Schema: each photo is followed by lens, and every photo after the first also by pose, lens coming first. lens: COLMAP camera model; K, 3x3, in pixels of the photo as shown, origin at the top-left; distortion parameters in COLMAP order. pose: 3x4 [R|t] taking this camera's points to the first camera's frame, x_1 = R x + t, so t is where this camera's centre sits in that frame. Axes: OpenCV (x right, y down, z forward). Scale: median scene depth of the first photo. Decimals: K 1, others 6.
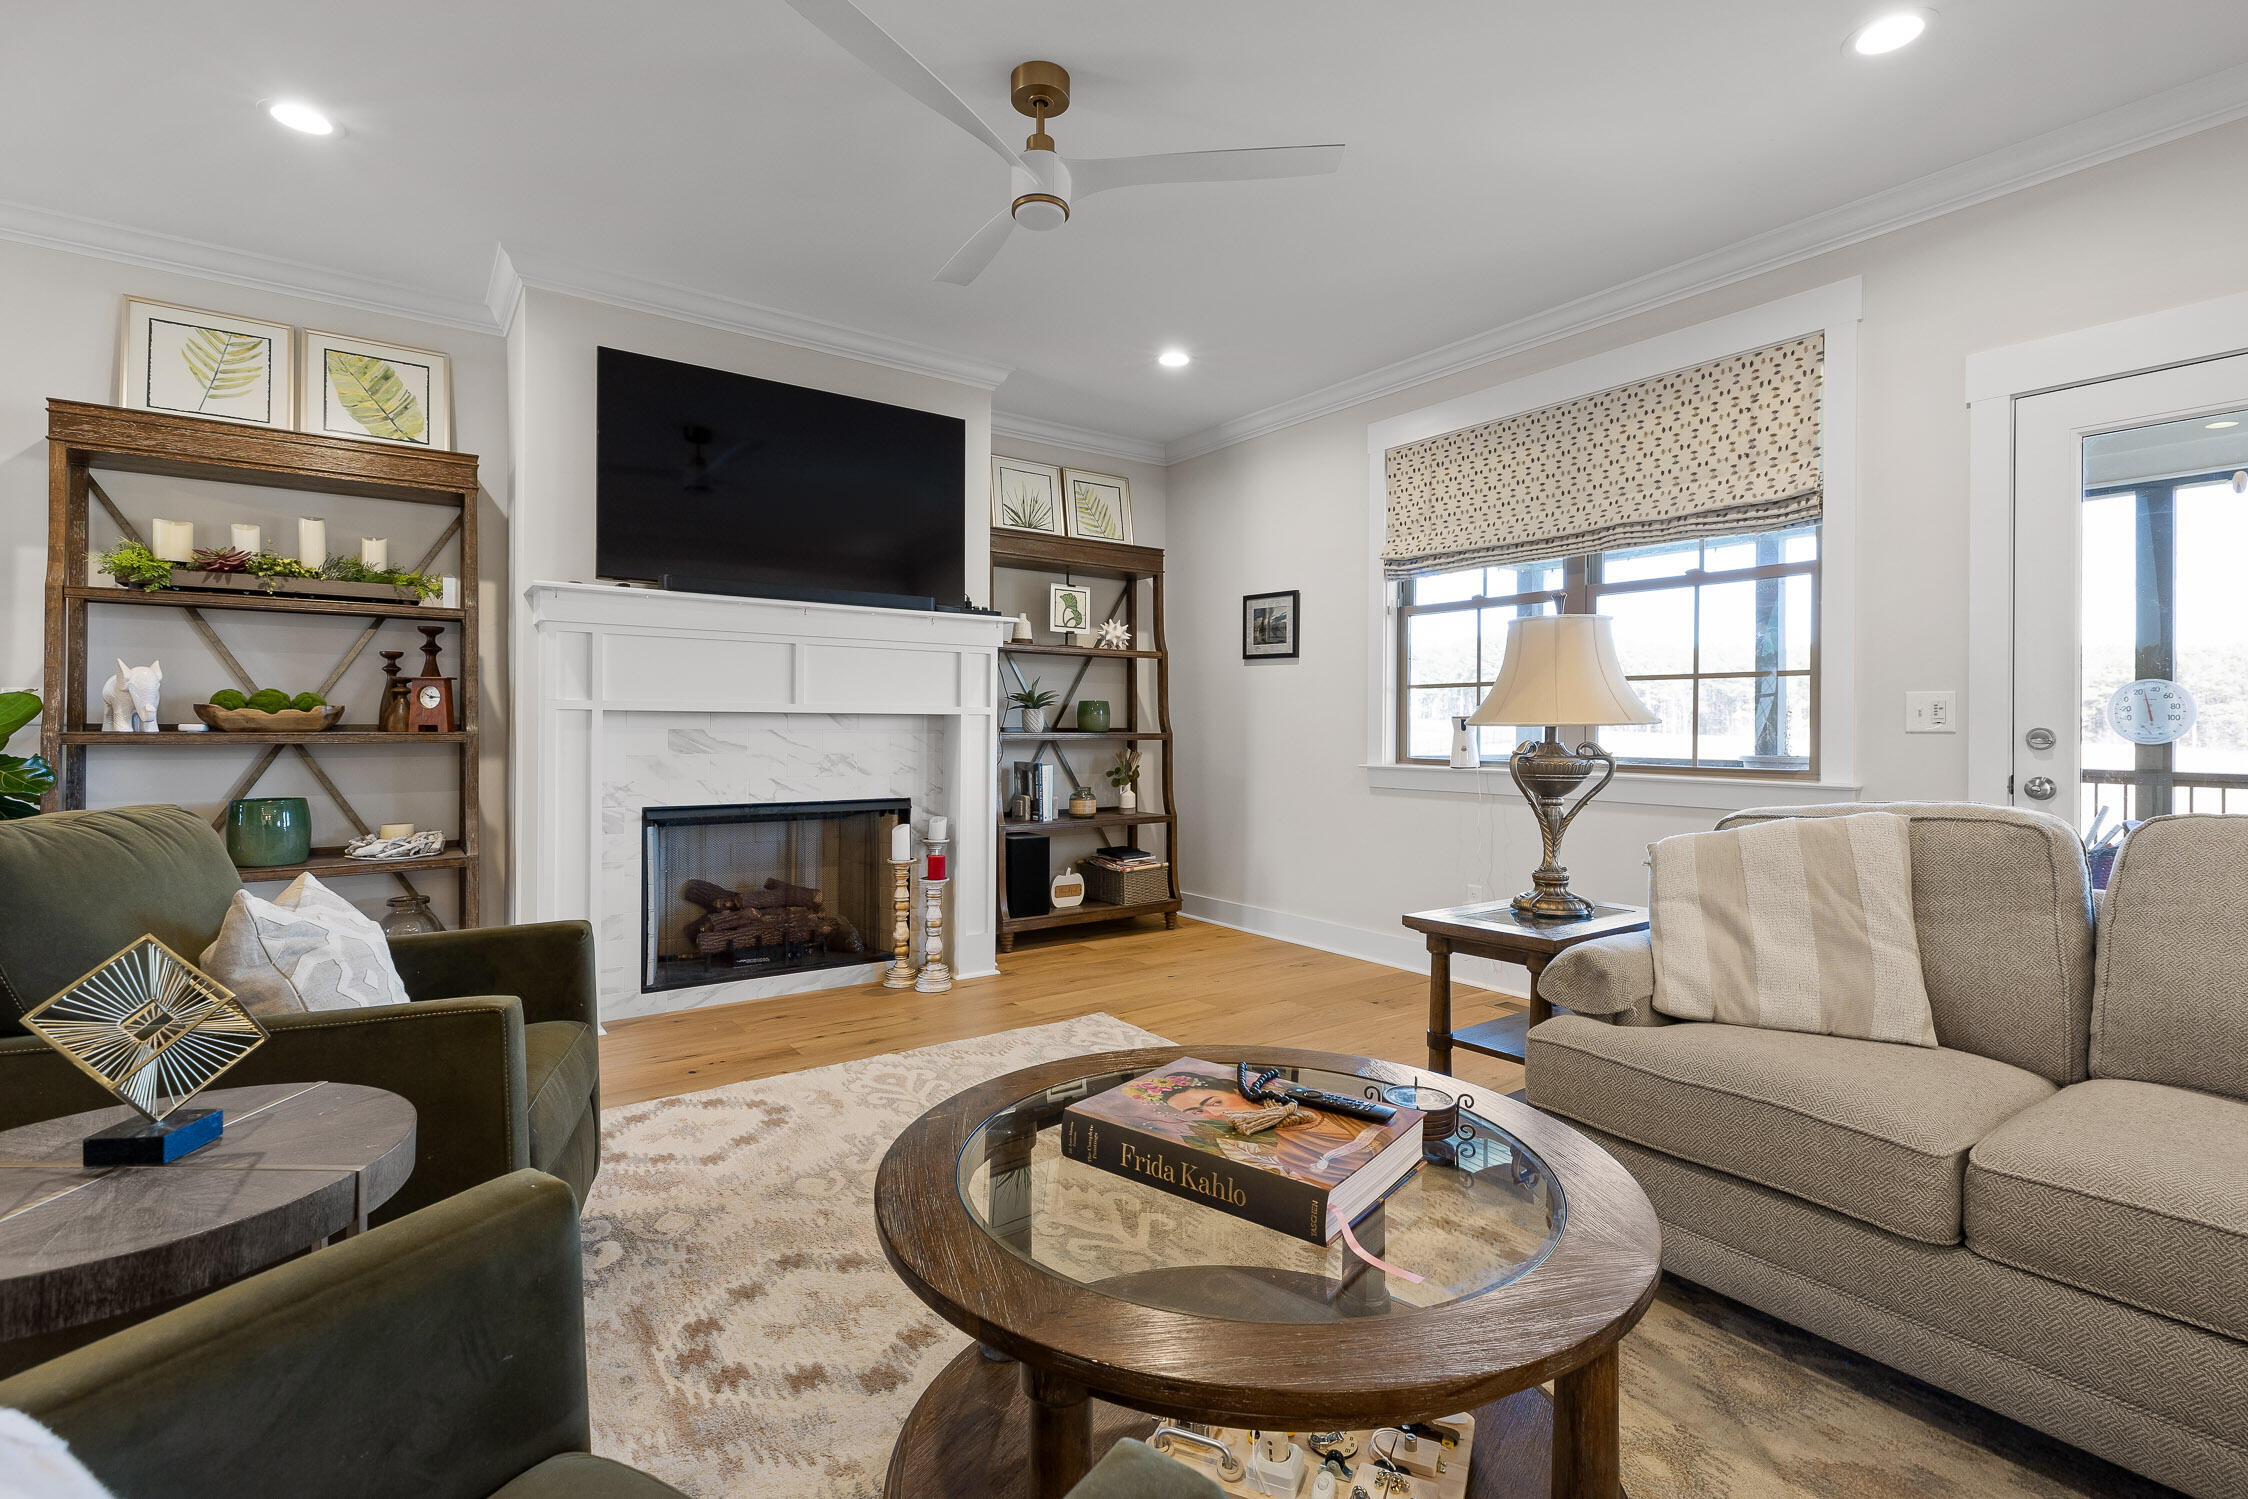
lens RADIAL K [[1014.7, 0, 1131.3], [0, 1014.7, 725.7], [0, 0, 1]] dist [0.000912, 0.000347]
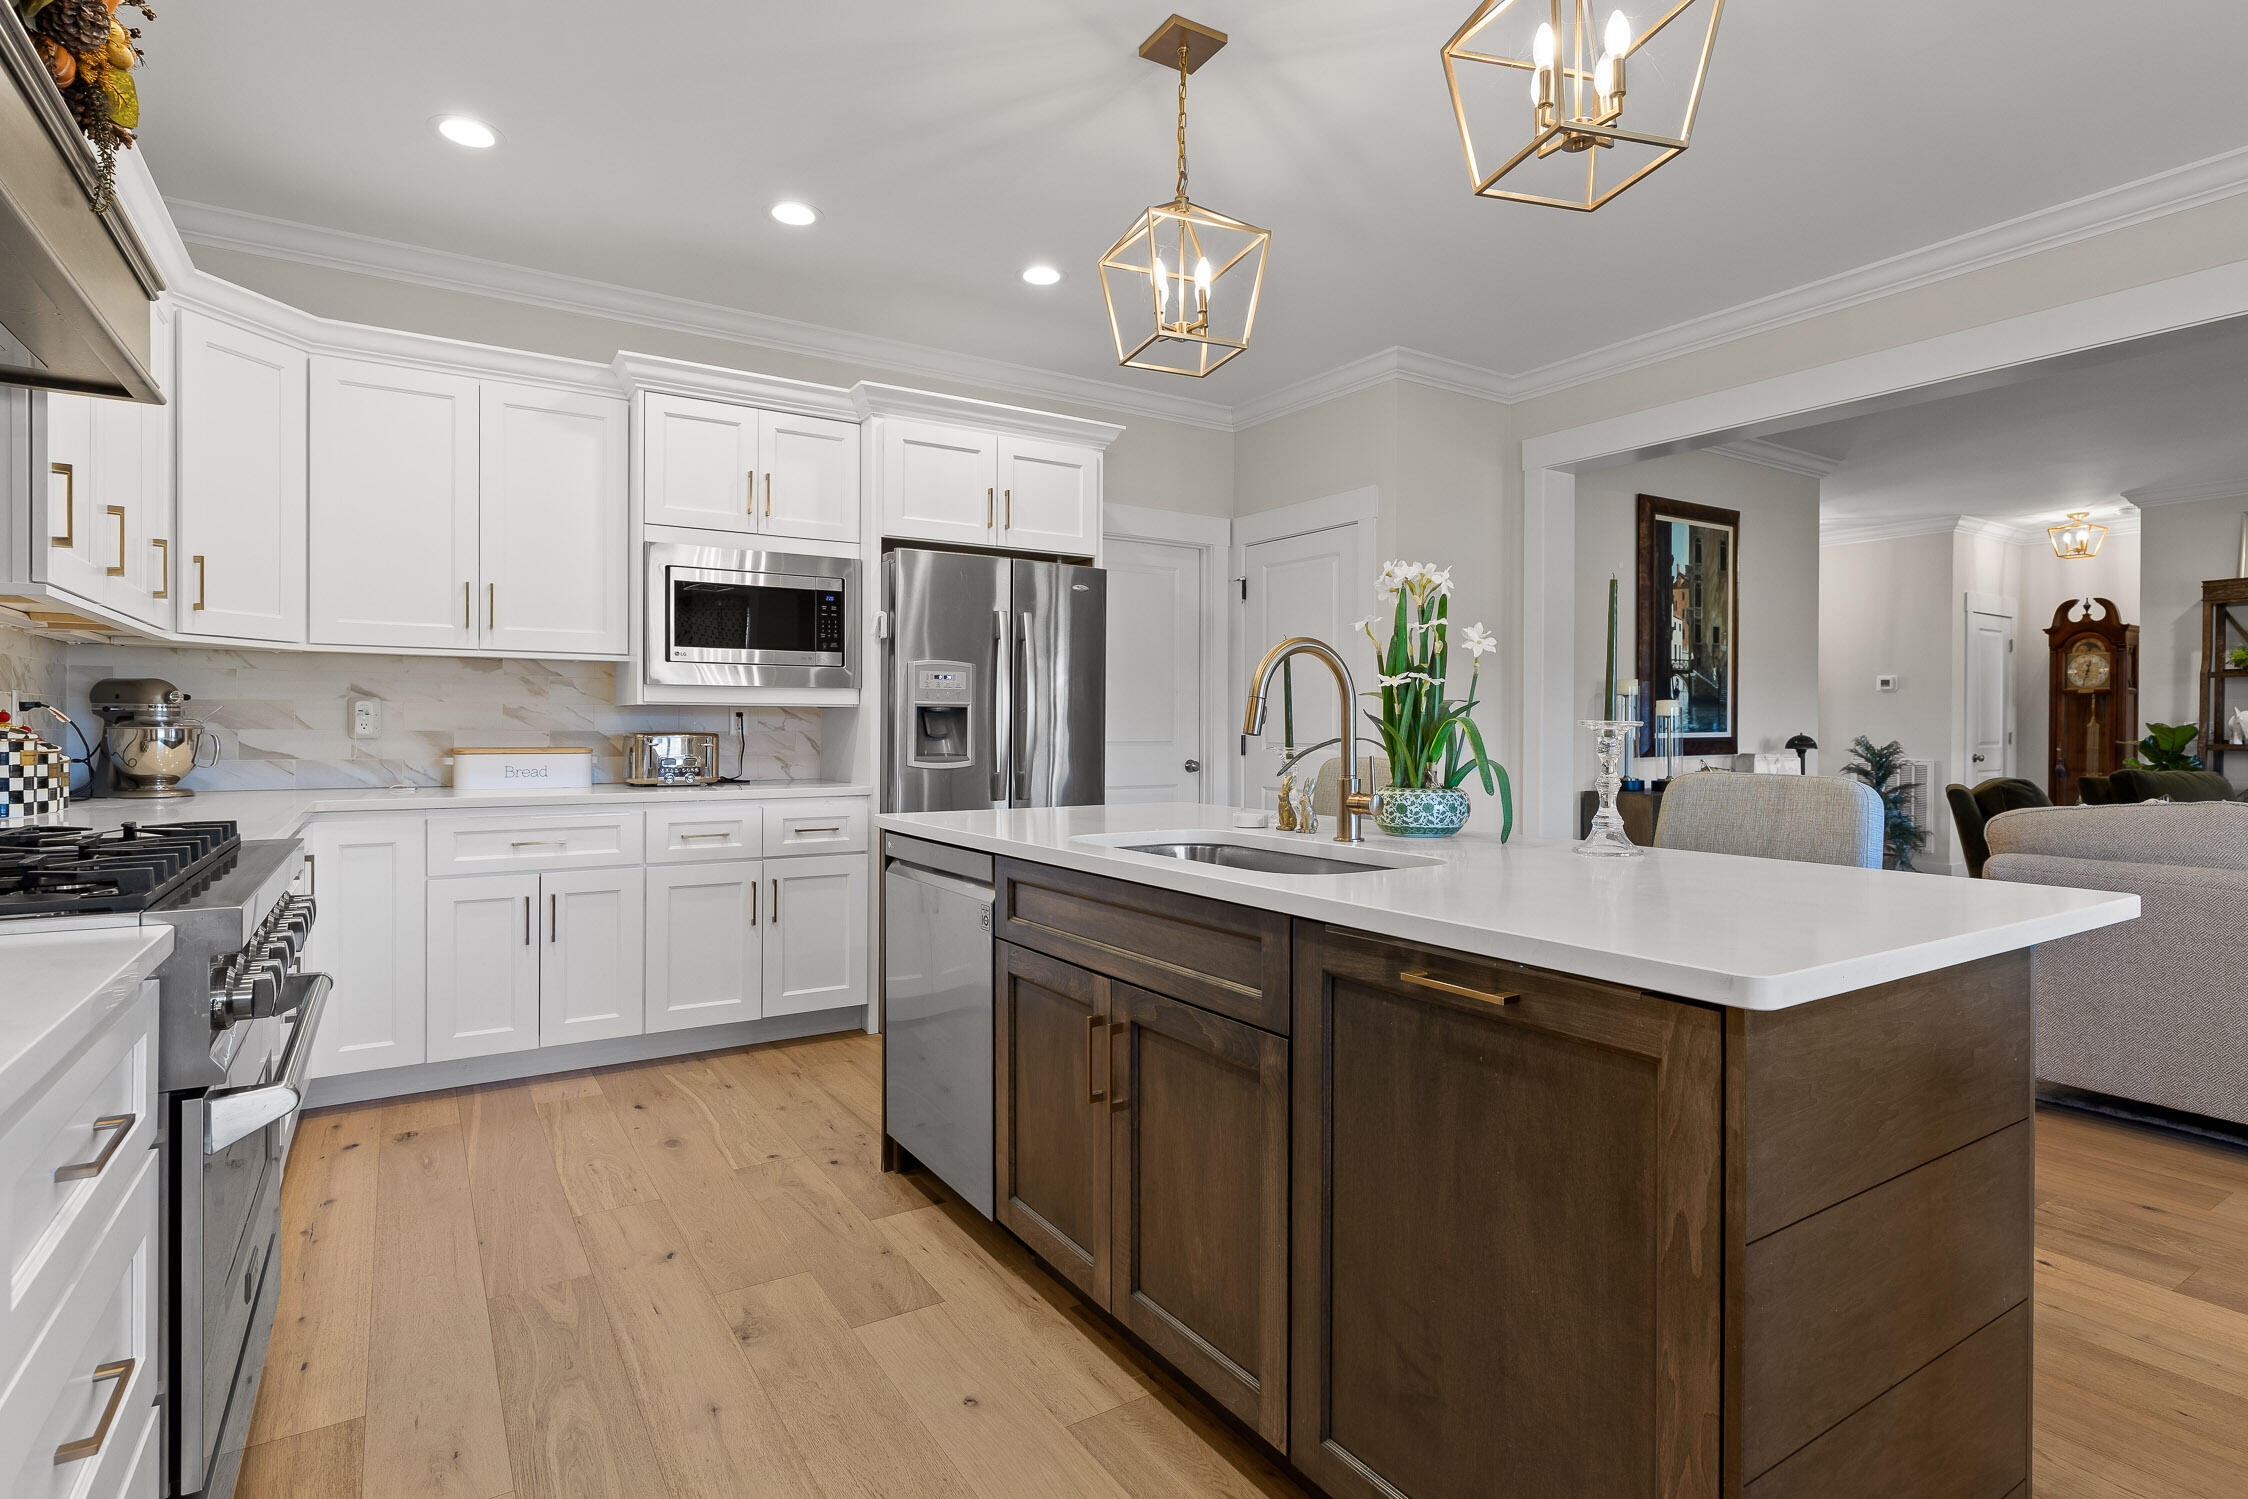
lens RADIAL K [[1122.6, 0, 1128.1], [0, 1122.6, 733.6], [0, 0, 1]] dist [-0.004835, -0.000523]
pose [[-0.068467, 0.000250, -0.997653, 1.155942], [-0.003459, 0.999994, 0.000488, -0.007800], [0.997647, 0.003484, -0.068465, -0.874933]]
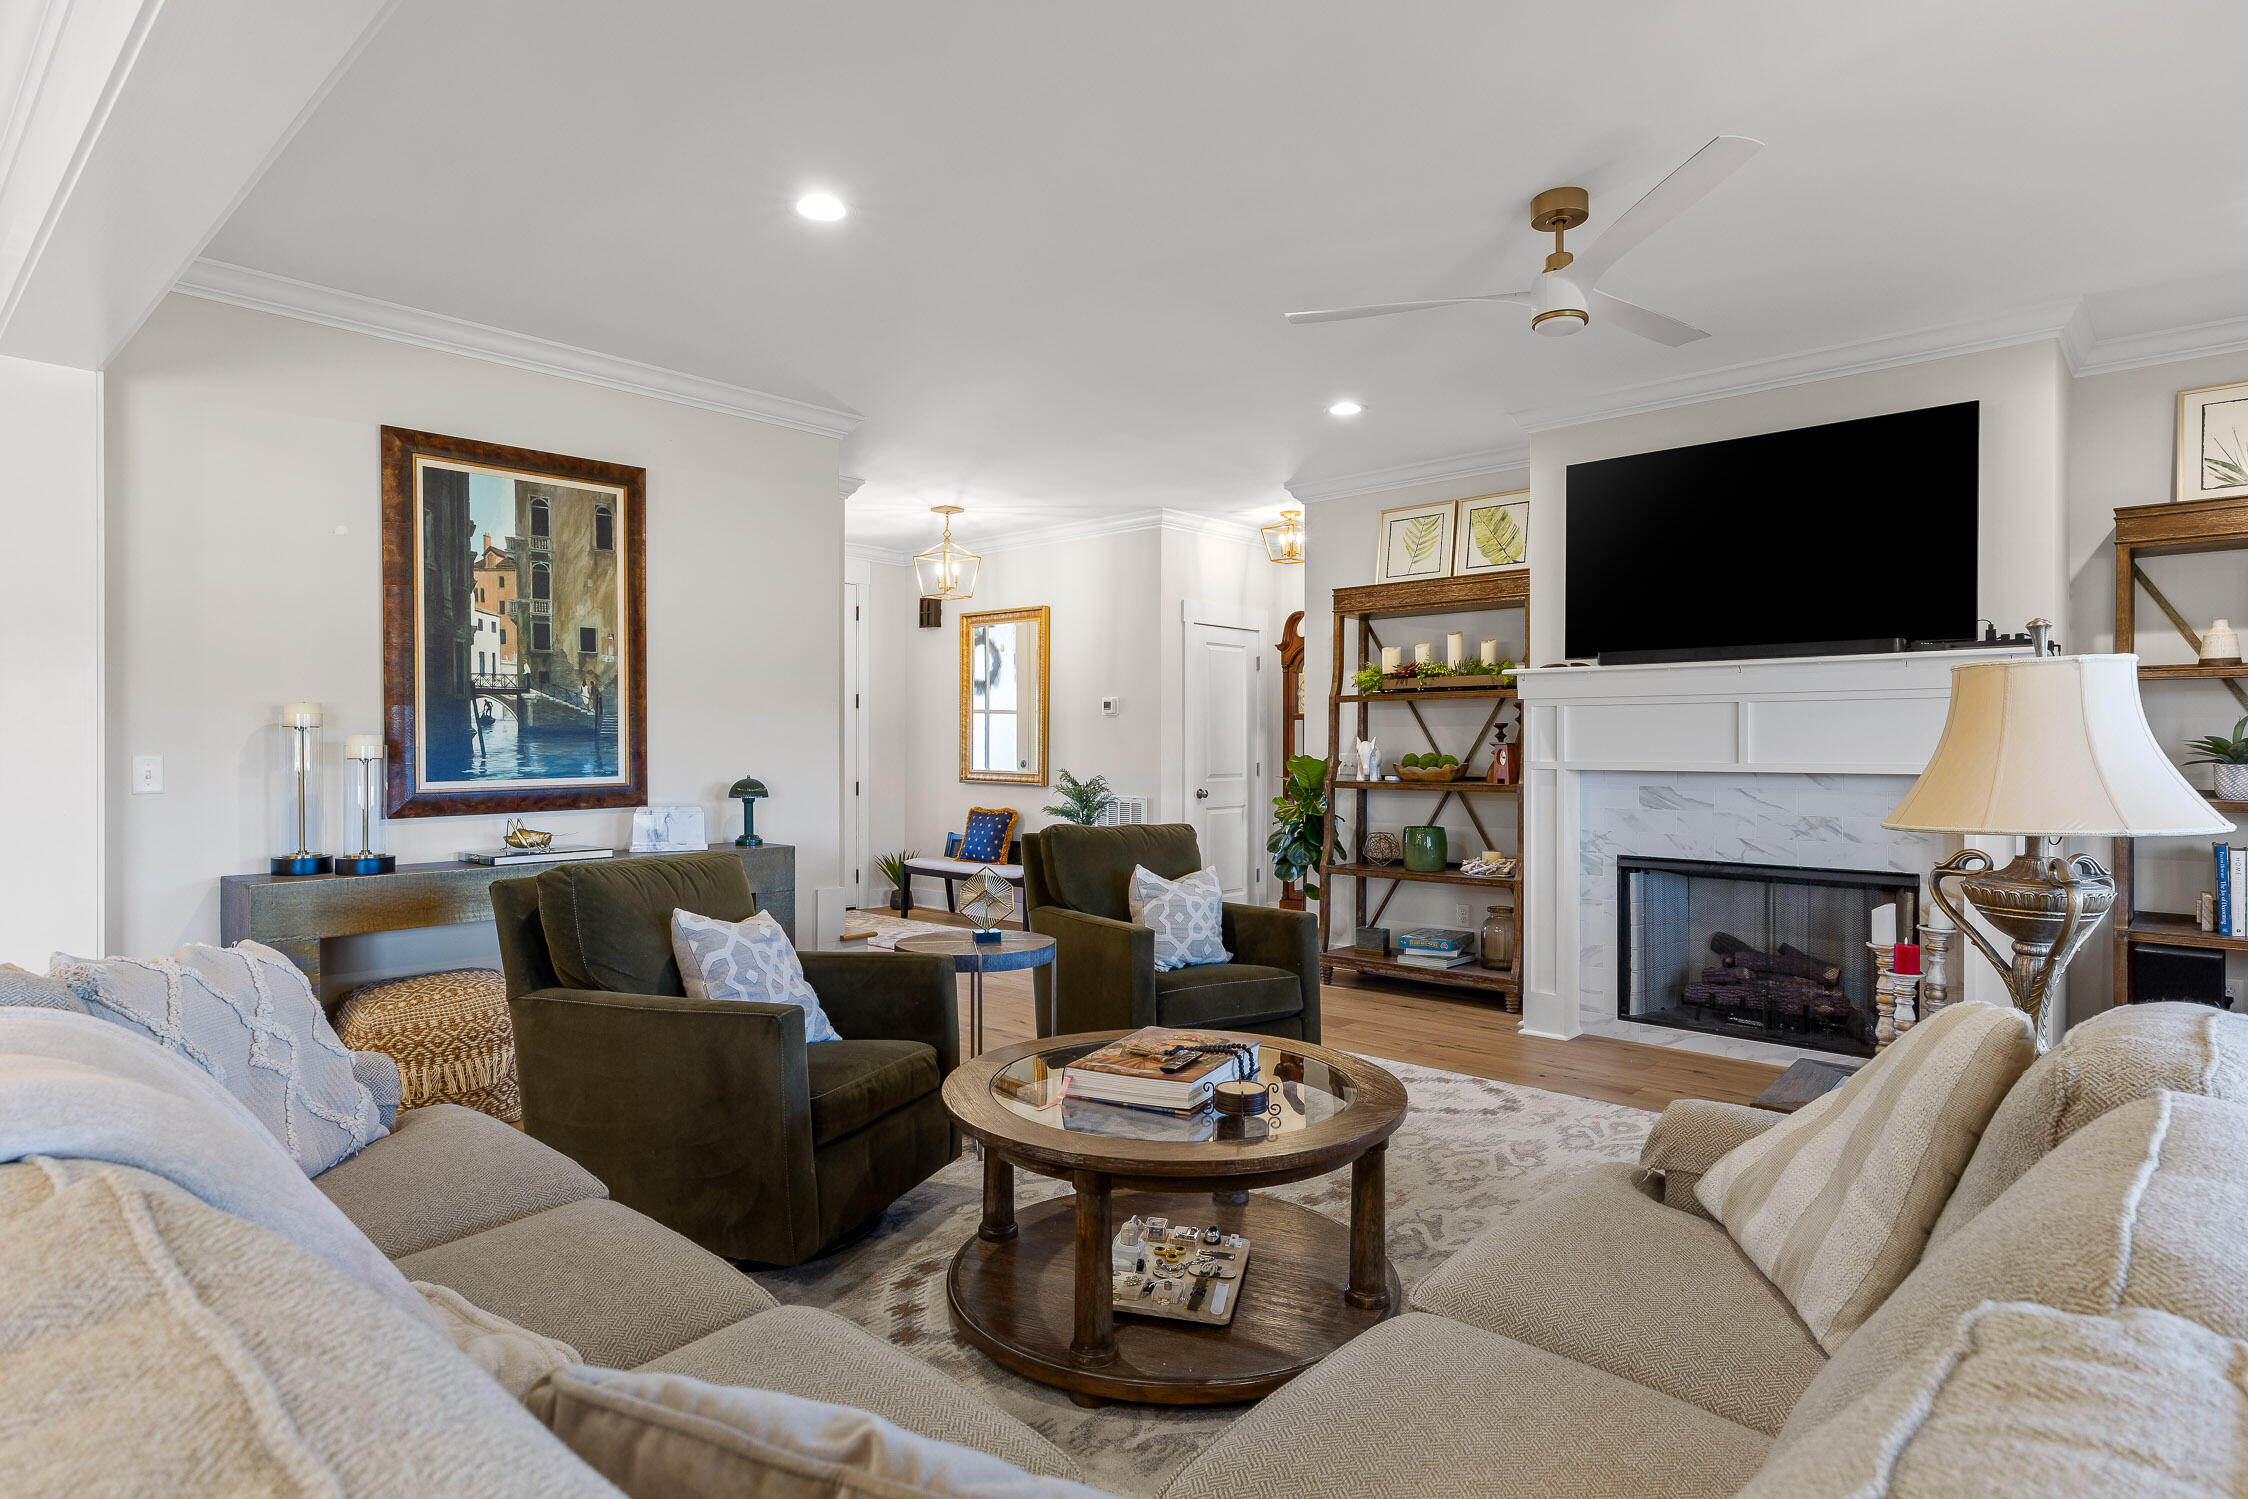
lens RADIAL K [[1193.9, 0, 1131.9], [0, 1193.9, 745.7], [0, 0, 1]] dist [-0.009334, -0.000201]
pose [[0.200108, -0.004684, -0.979763, 0.763014], [0.002179, 0.999988, -0.004336, -0.039202], [0.979771, -0.001267, 0.200116, 0.217388]]
